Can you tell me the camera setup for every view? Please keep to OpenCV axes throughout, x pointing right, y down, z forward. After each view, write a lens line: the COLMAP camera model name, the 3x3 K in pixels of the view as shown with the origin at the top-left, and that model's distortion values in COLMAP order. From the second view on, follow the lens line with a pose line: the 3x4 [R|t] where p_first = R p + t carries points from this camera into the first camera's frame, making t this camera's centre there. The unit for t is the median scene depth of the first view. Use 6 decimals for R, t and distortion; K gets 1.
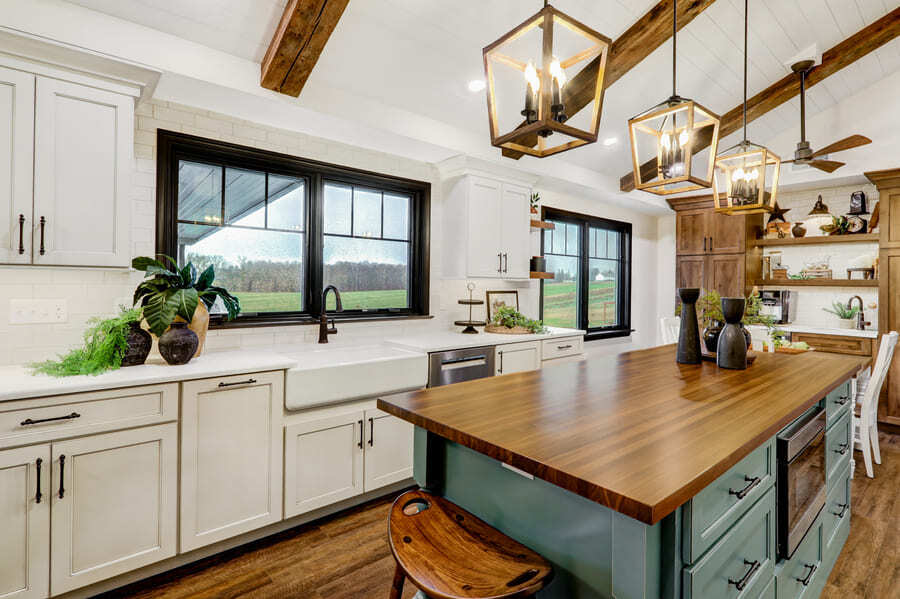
lens RADIAL K [[463.1, 0, 481.6], [0, 463.1, 284.1], [0, 0, 1]] dist [-0.001701, 0.000394]
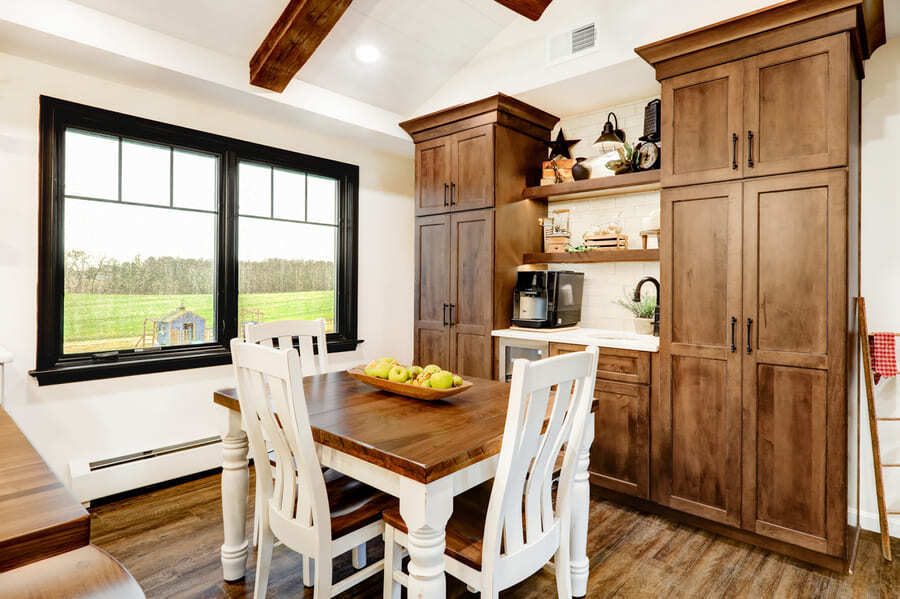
lens RADIAL K [[483.9, 0, 560.8], [0, 483.9, 287.1], [0, 0, 1]] dist [0.015262, 0.000256]
pose [[0.994190, -0.000677, 0.107641, 0.662847], [0.001071, 0.999993, -0.003604, 0.040341], [-0.107638, 0.003698, 0.994183, 0.428742]]
